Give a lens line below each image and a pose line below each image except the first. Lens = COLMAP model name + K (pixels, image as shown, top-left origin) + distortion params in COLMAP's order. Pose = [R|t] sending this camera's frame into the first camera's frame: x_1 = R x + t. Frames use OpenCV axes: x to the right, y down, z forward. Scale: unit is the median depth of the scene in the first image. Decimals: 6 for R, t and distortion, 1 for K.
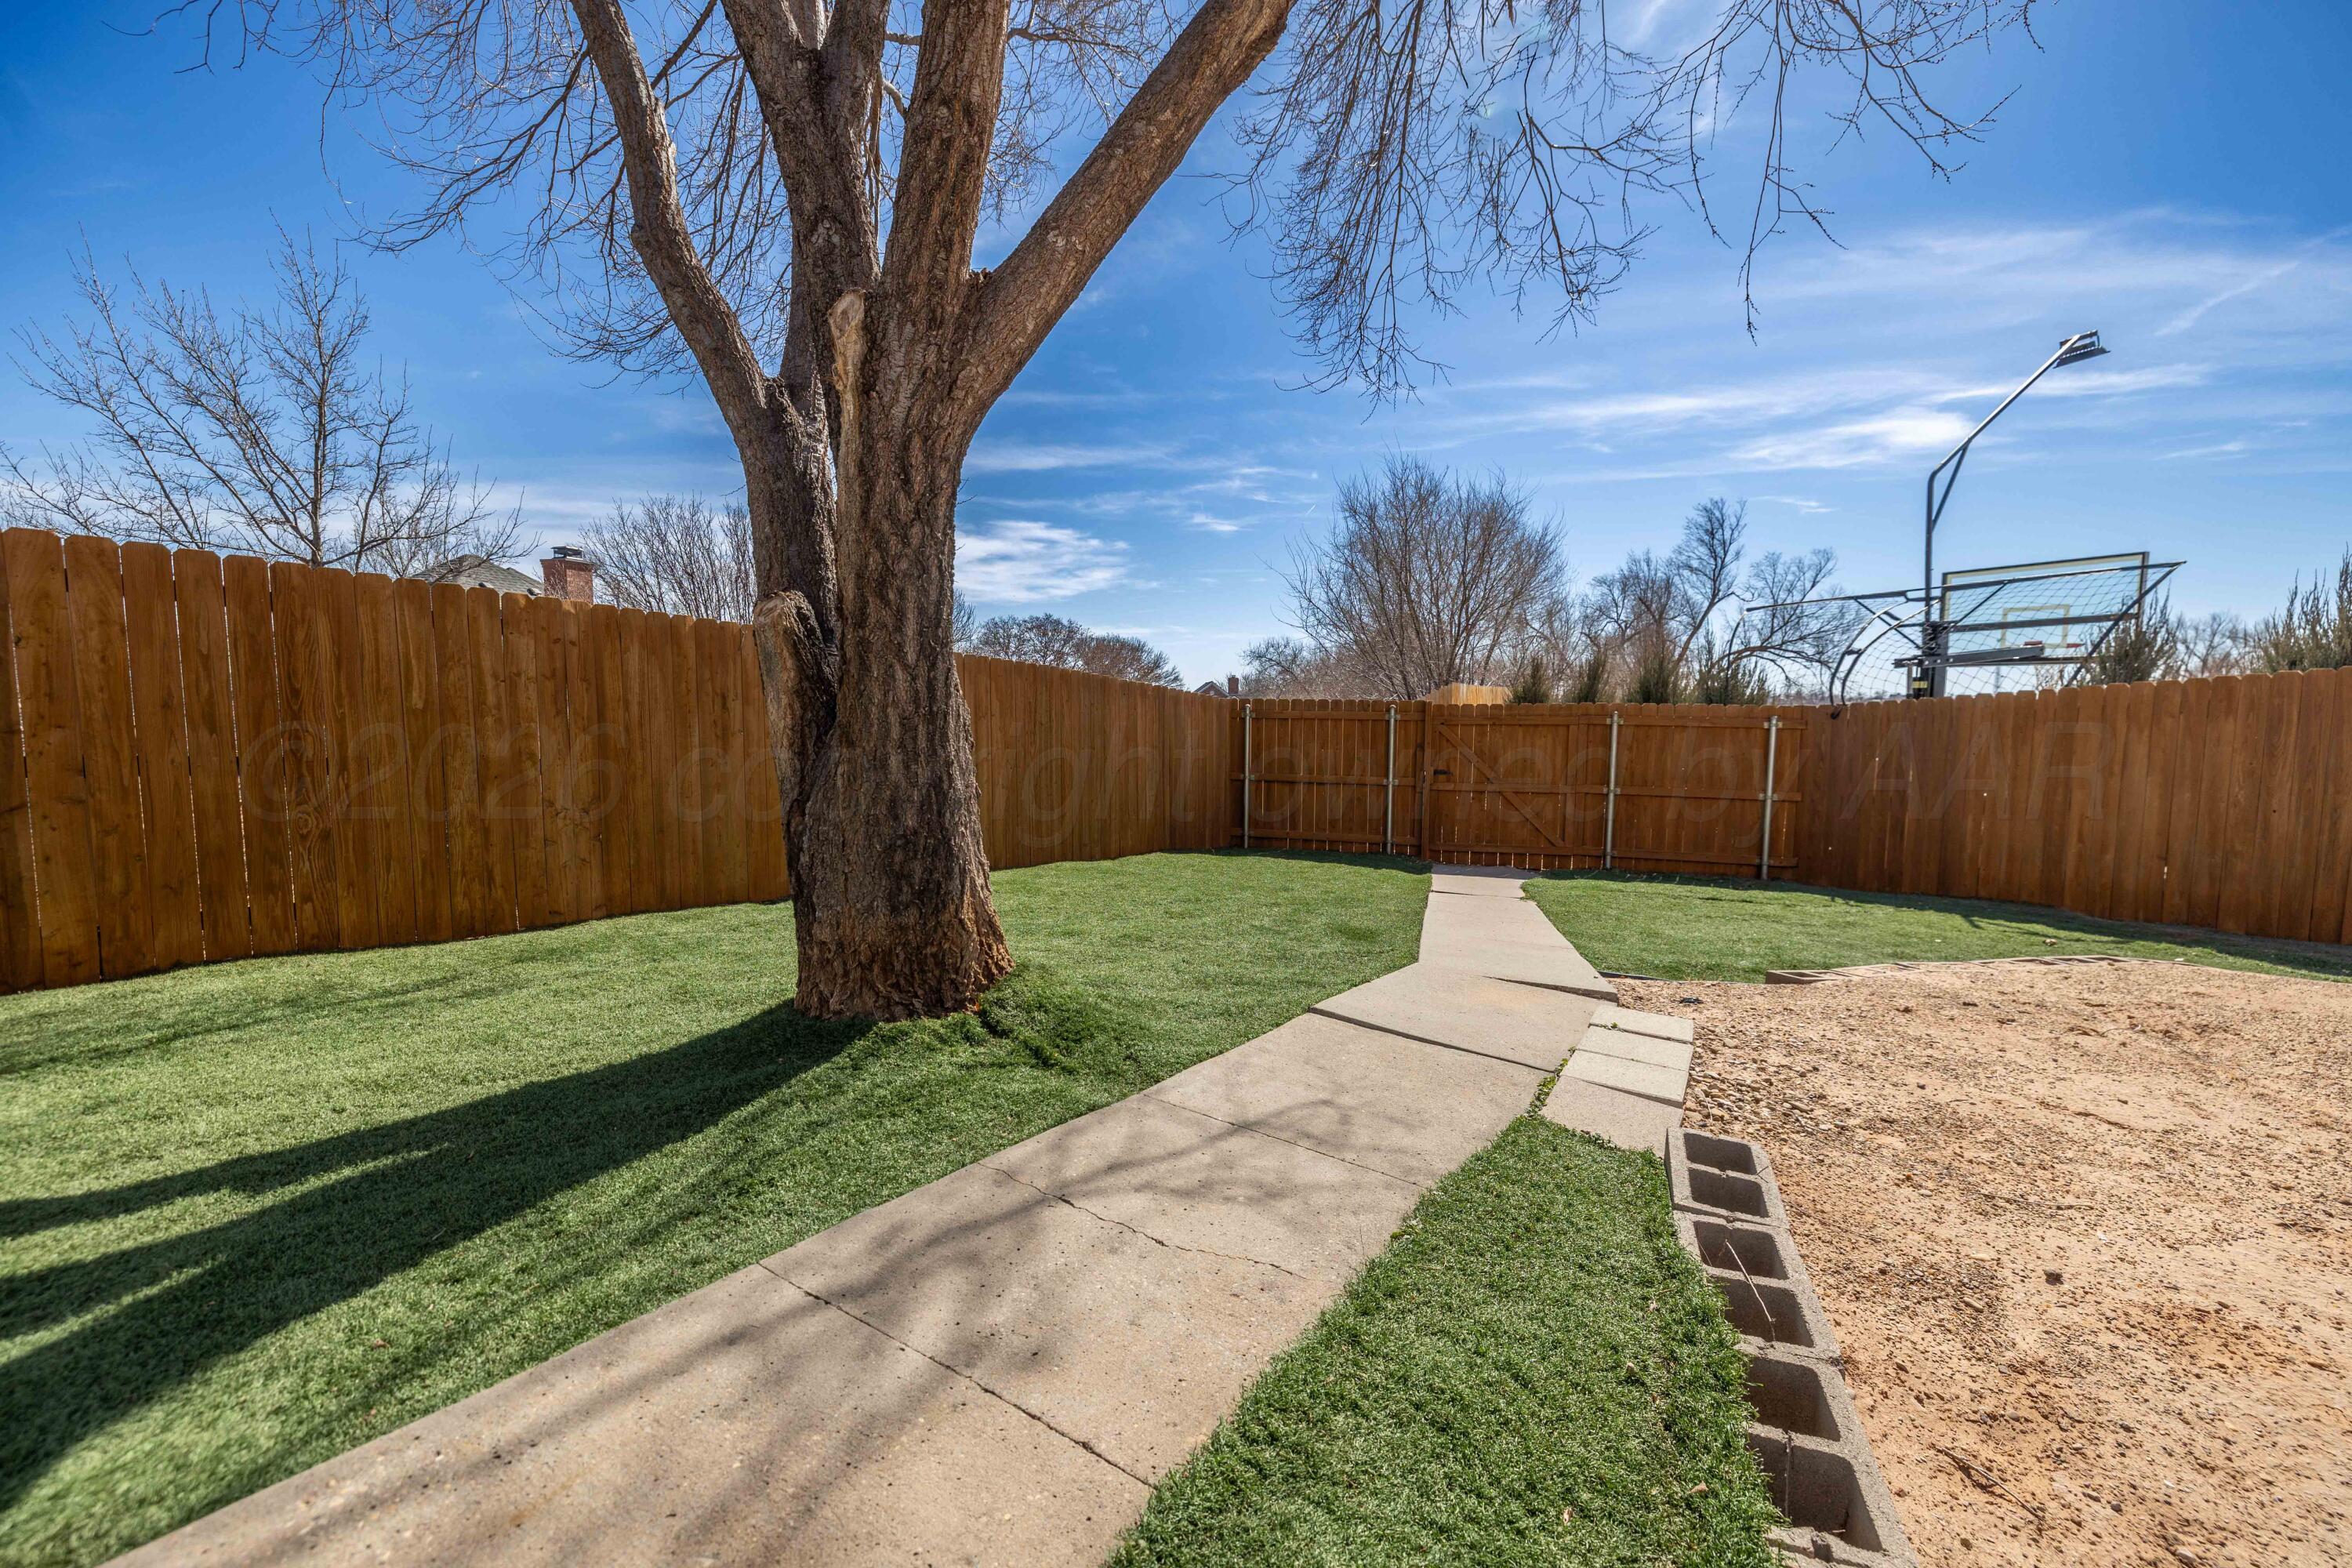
lens RADIAL K [[995.4, 0, 1176.0], [0, 995.4, 784.0], [0, 0, 1]] dist [0.012640, -0.000089]
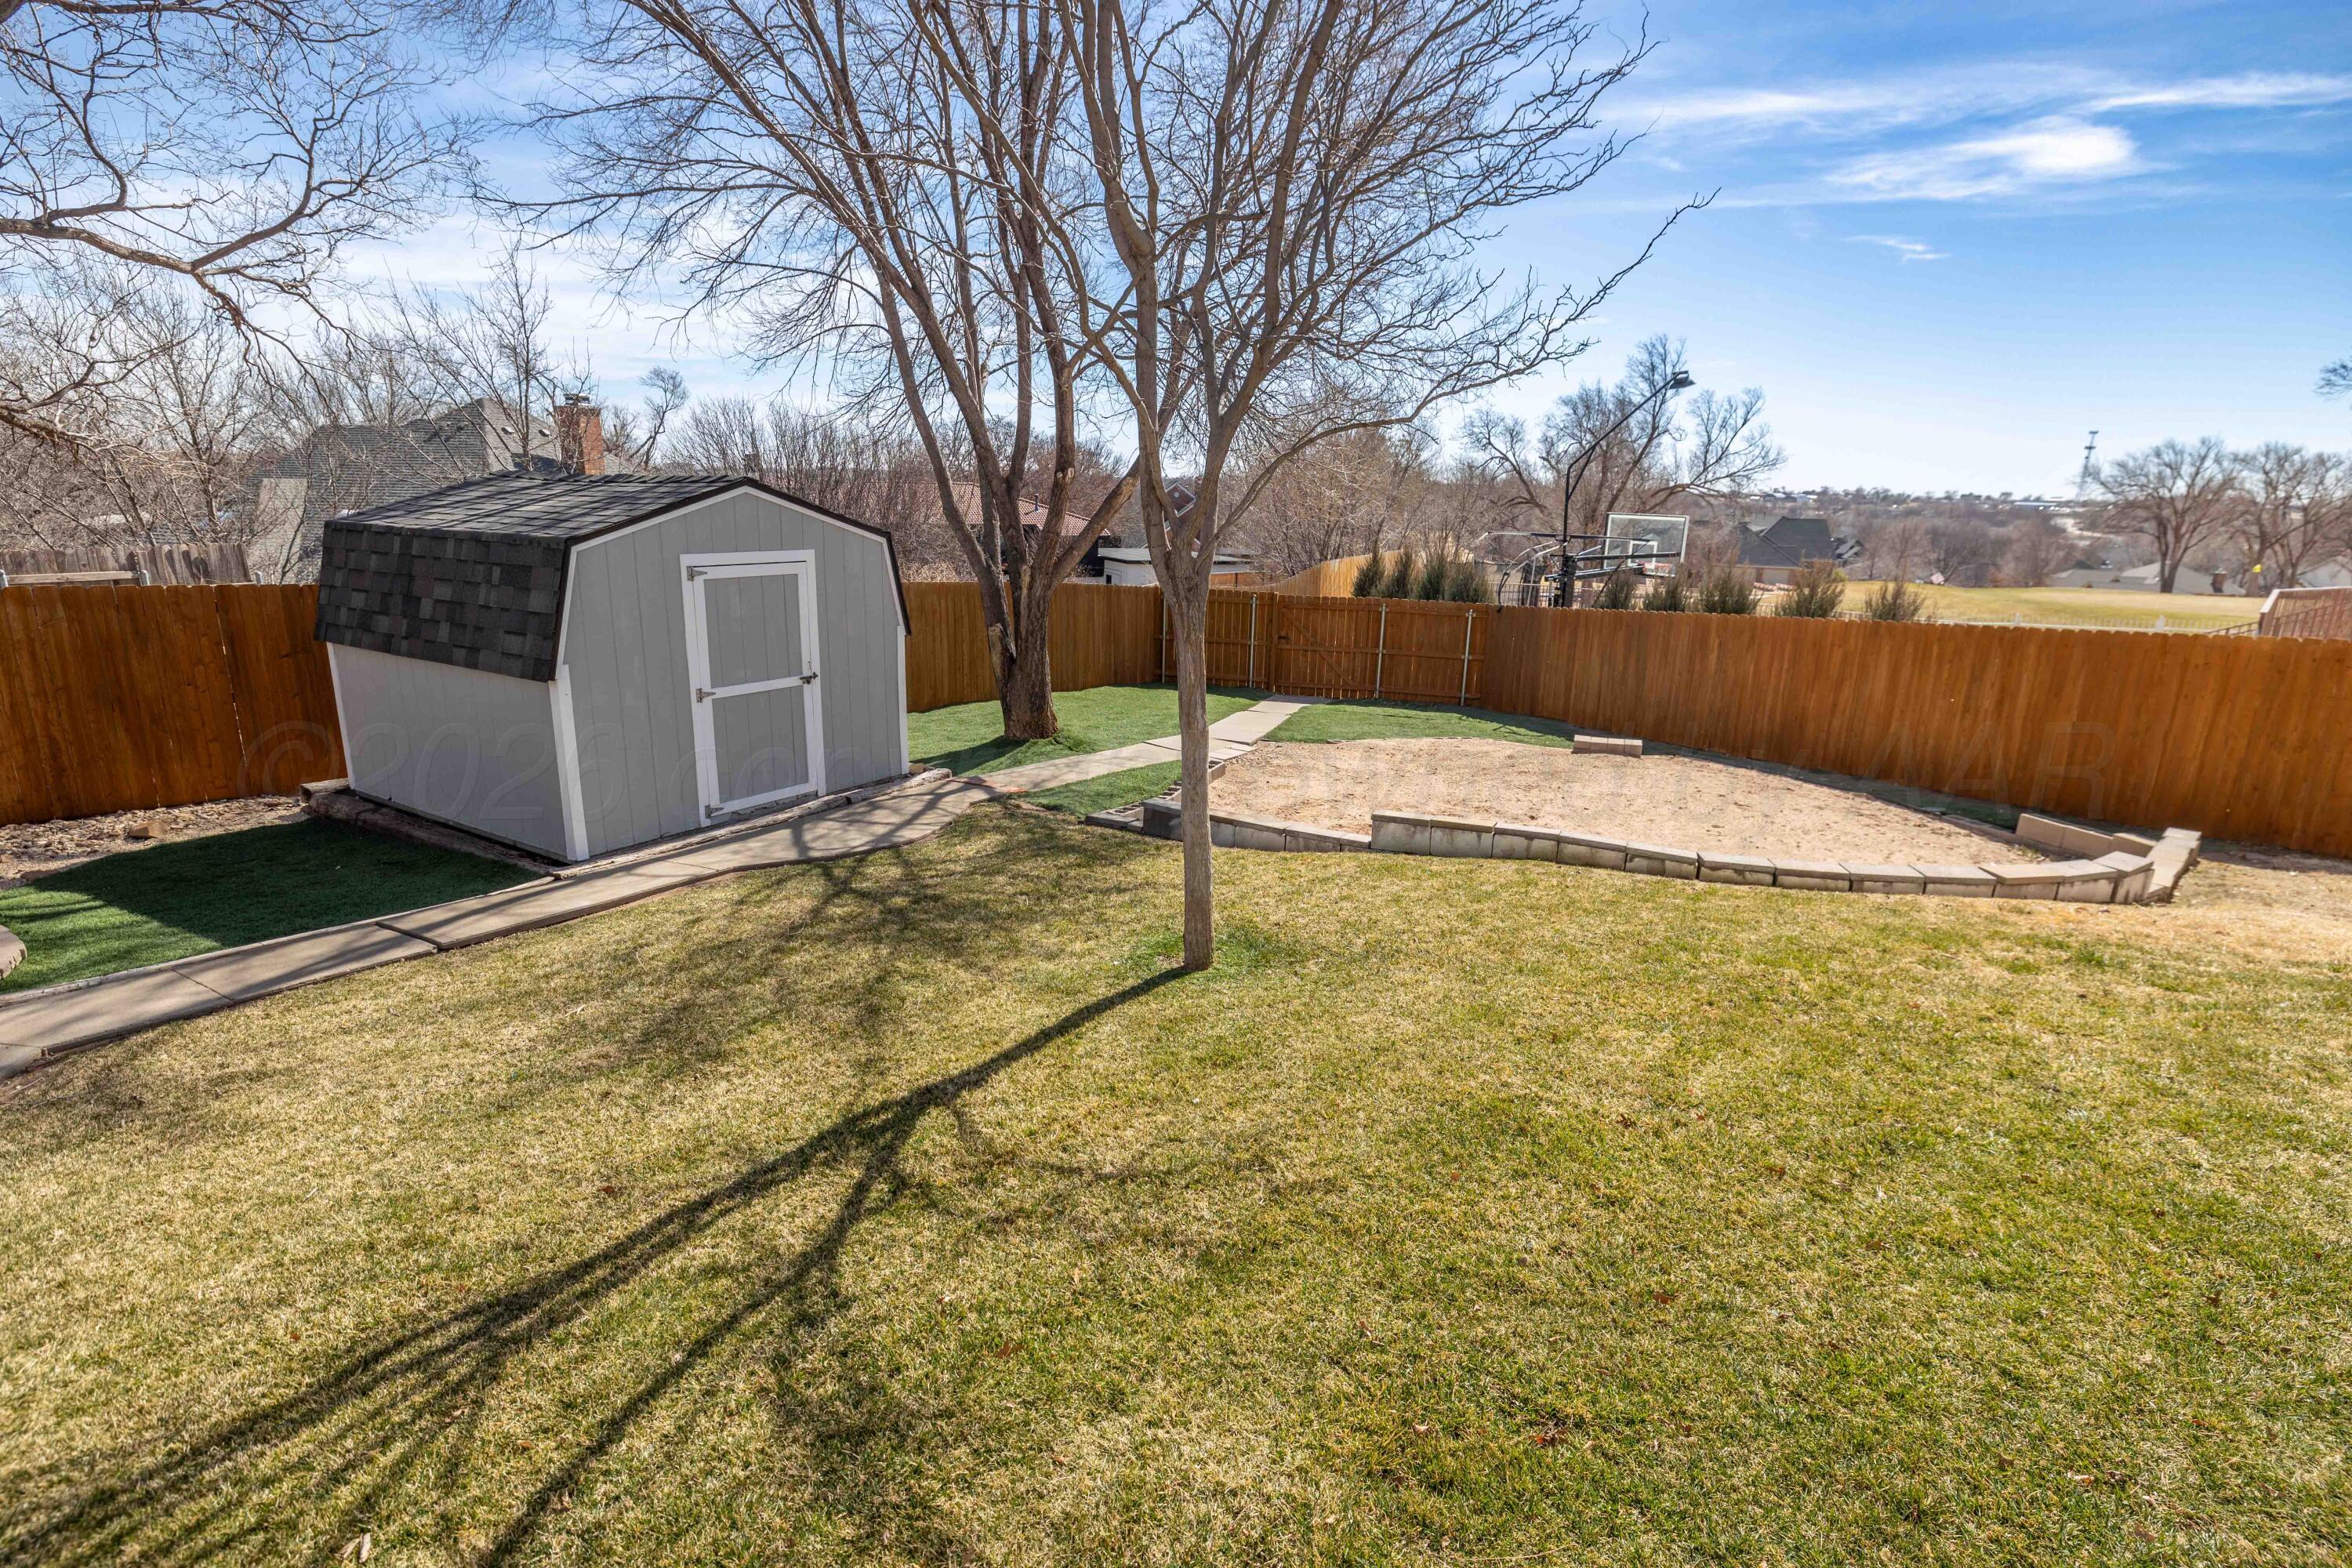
lens RADIAL K [[1179.0, 0, 1176.0], [0, 1179.0, 784.0], [0, 0, 1]] dist [0.000013, -0.000028]
pose [[0.999583, 0.001509, 0.028820, 0.016103], [-0.006207, 0.986504, 0.163618, -0.038219], [-0.028184, -0.163729, 0.986103, -0.390977]]
